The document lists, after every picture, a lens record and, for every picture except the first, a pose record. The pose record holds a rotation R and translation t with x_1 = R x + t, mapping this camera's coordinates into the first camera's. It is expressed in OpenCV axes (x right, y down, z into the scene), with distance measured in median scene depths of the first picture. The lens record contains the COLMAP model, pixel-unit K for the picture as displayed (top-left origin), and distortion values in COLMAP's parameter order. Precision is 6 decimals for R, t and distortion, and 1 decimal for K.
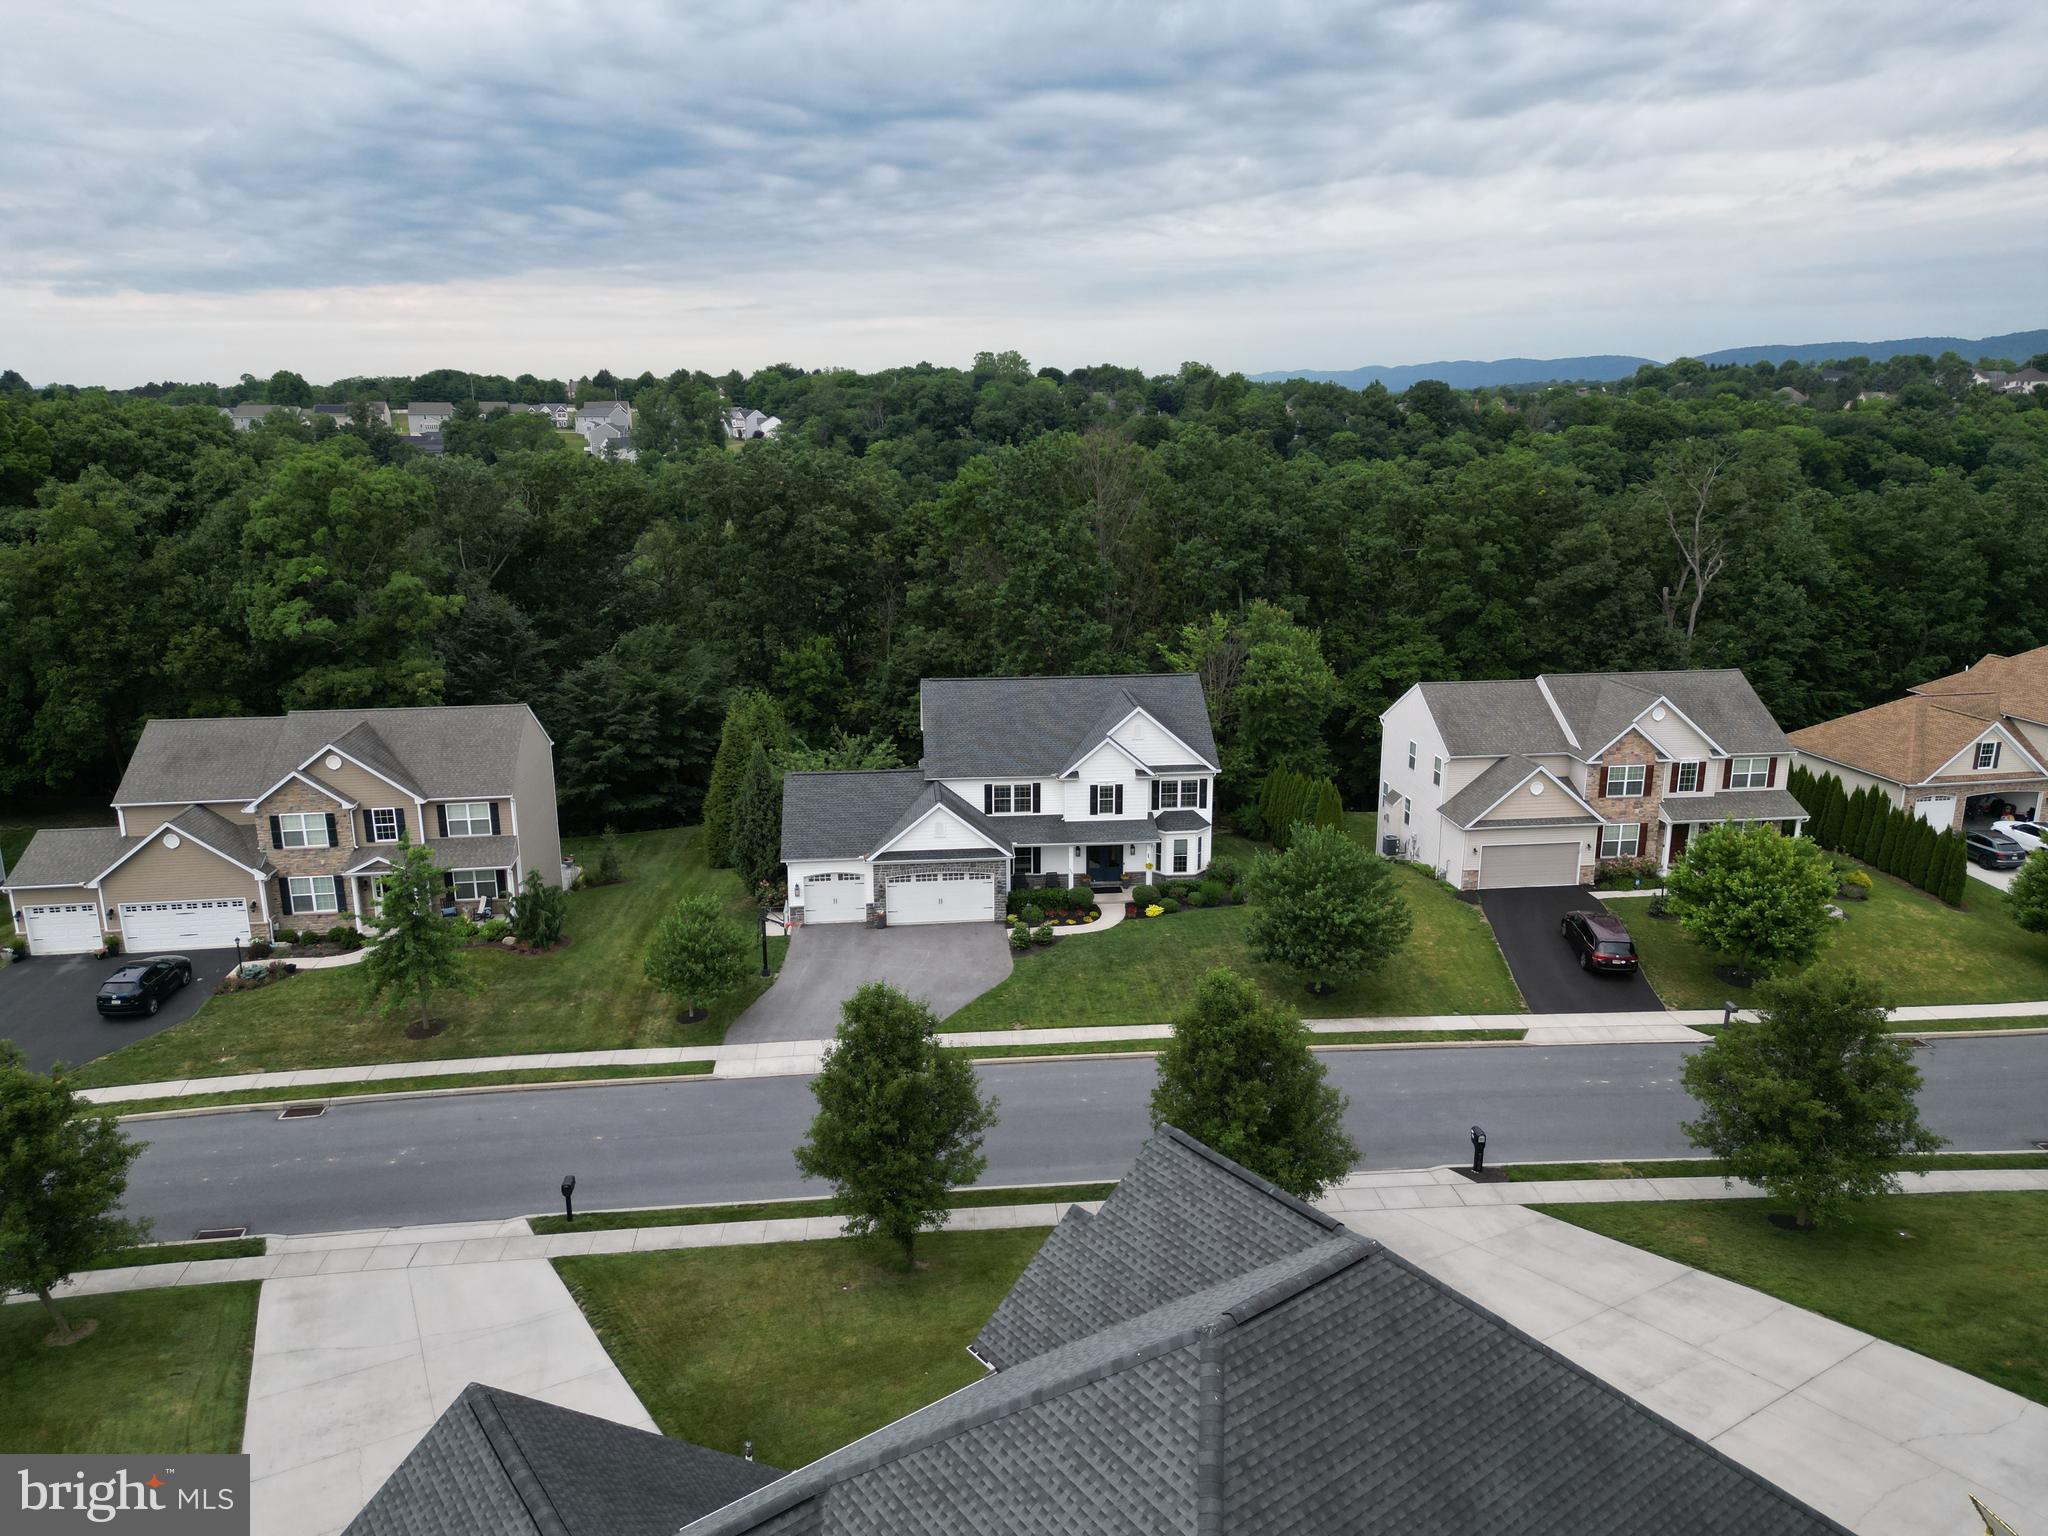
lens RADIAL K [[1437.9, 0, 1032.4], [0, 1437.9, 758.4], [0, 0, 1]] dist [0.068002, -0.061870]
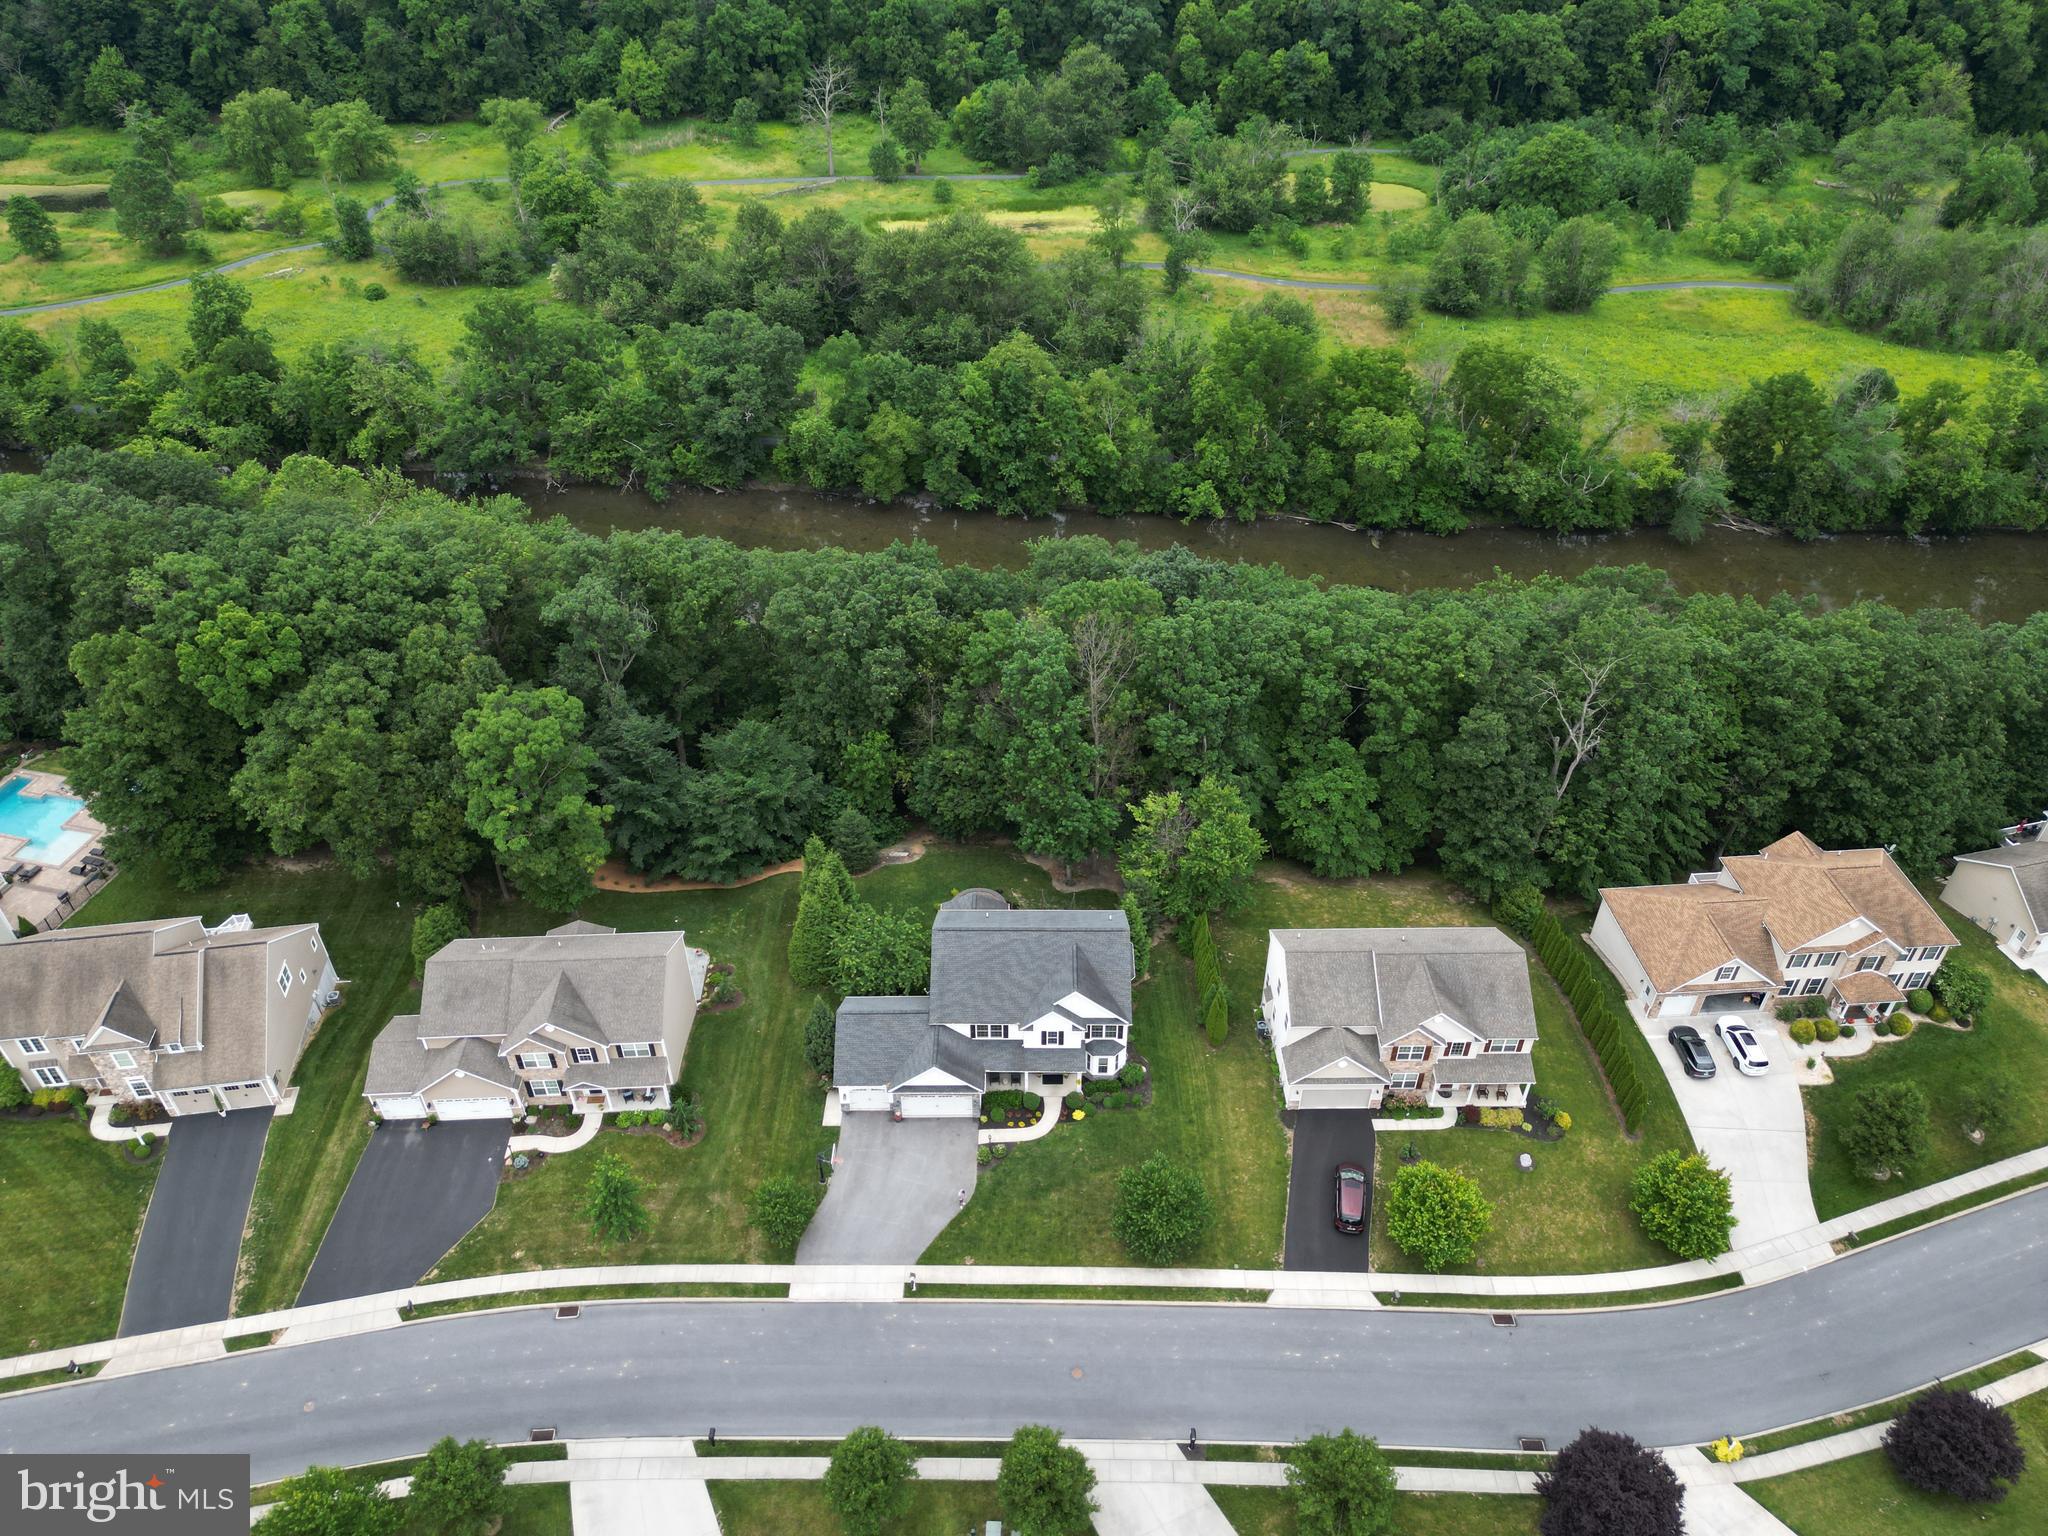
lens RADIAL K [[1437.9, 0, 1033.3], [0, 1437.9, 761.0], [0, 0, 1]] dist [0.068002, -0.061870]
pose [[0.995151, 0.063979, -0.074709, 0.123566], [-0.026876, 0.907508, 0.419175, -0.844386], [0.094617, -0.415134, 0.904827, -0.220919]]
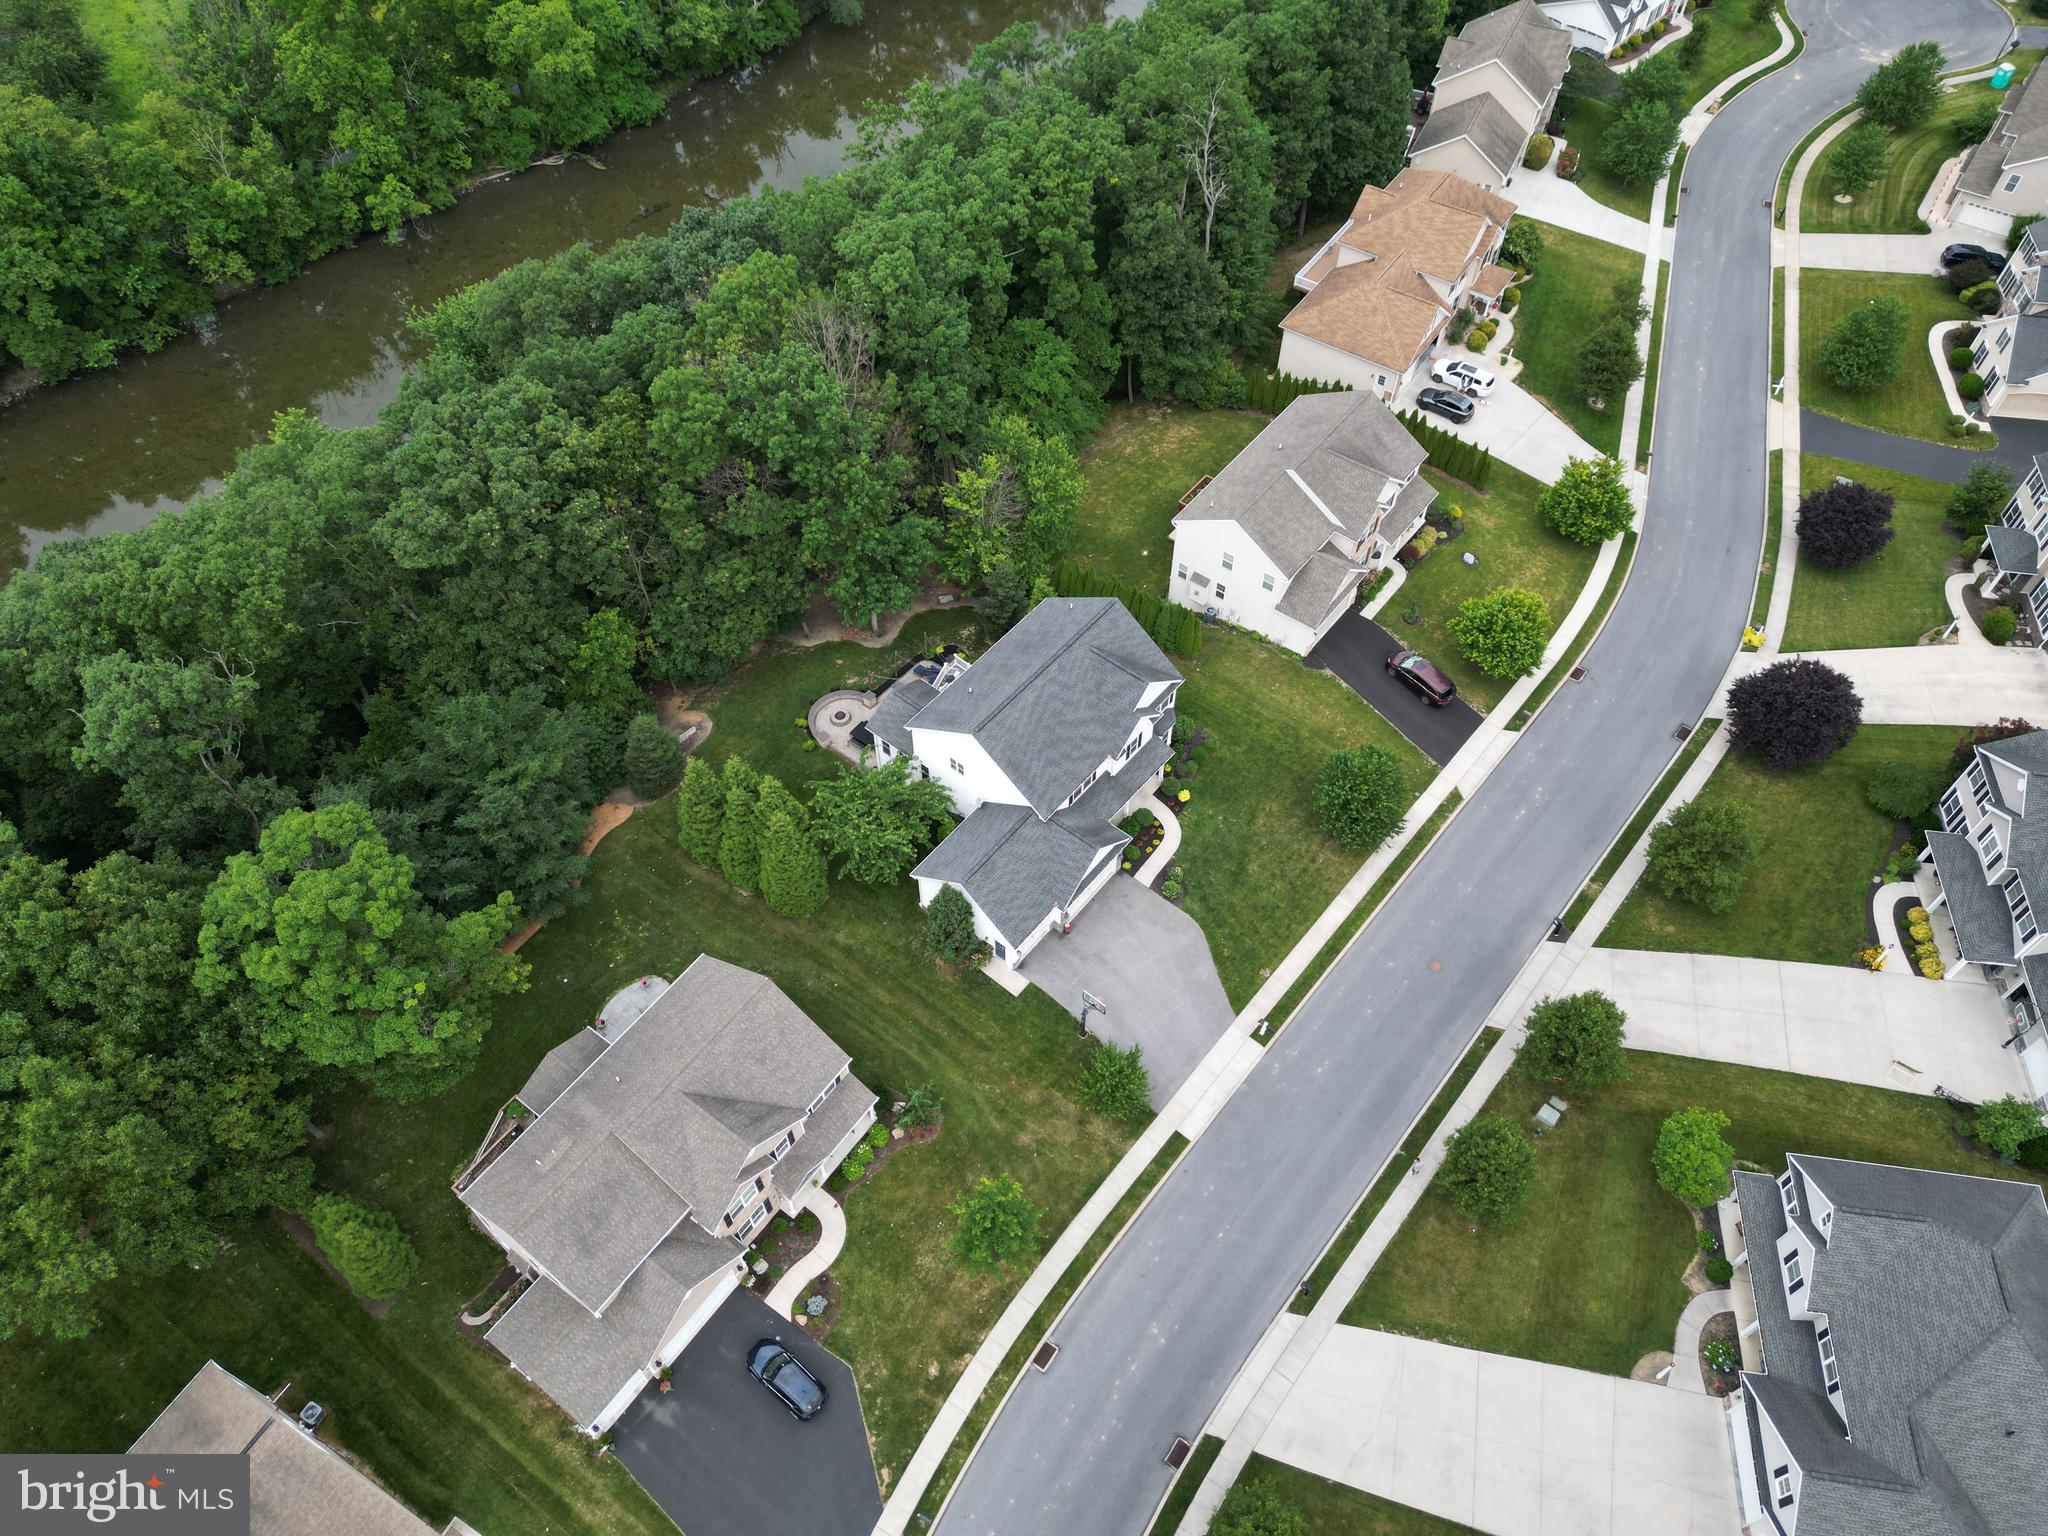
lens RADIAL K [[1437.9, 0, 1028.0], [0, 1437.9, 768.8], [0, 0, 1]] dist [0.068002, -0.061870]
pose [[0.701560, -0.565753, 0.433287, -0.589099], [0.165852, 0.720961, 0.672836, -0.844860], [-0.693042, -0.400174, 0.599629, 0.274859]]
